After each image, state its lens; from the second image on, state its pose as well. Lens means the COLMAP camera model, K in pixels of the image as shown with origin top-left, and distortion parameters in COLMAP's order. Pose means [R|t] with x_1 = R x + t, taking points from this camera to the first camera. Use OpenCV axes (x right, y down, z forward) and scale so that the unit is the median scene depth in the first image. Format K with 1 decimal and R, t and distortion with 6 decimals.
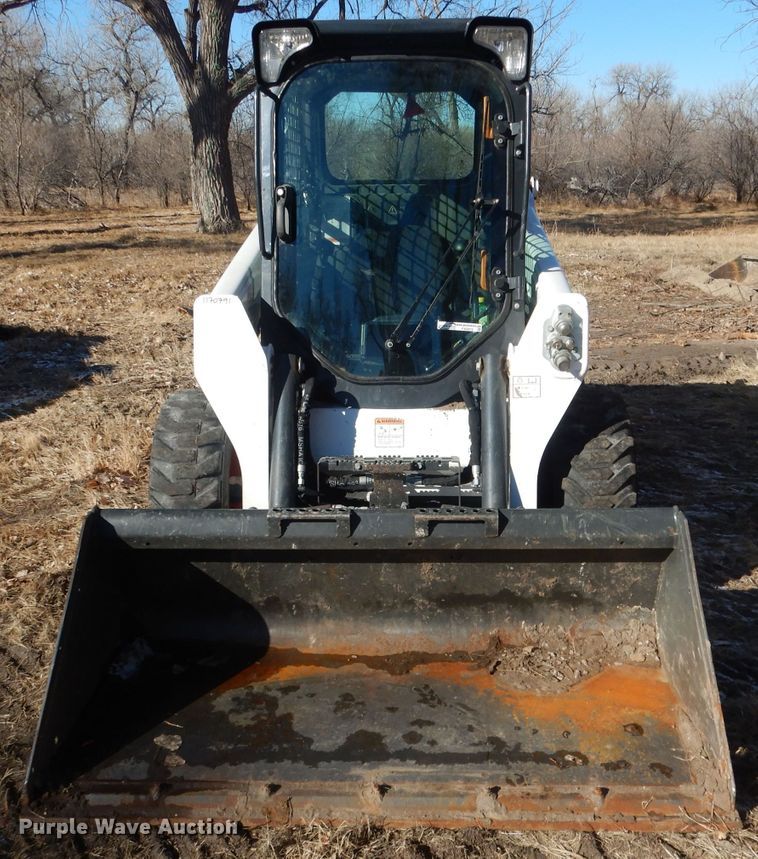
lens RADIAL K [[1013.2, 0, 379.0], [0, 1013.2, 429.5], [0, 0, 1]] dist [0.006490, 0.008894]
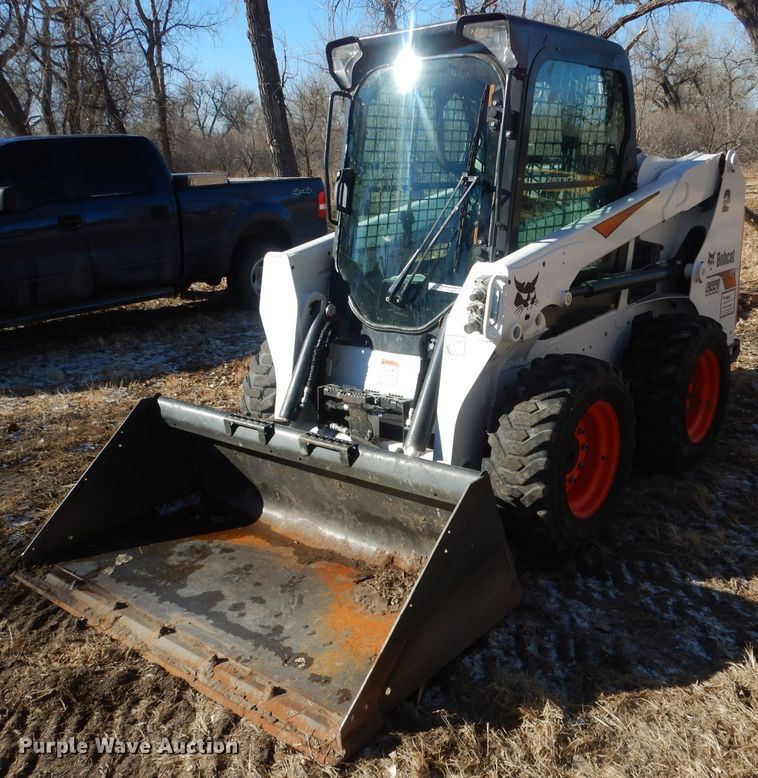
lens RADIAL K [[824.7, 0, 379.2], [0, 824.7, 351.6], [0, 0, 1]] dist [0.010229, -0.014857]
pose [[0.785394, 0.111386, -0.608892, 0.668069], [-0.116987, 0.992659, 0.030691, -0.056024], [0.607841, 0.047128, 0.792659, 0.242919]]
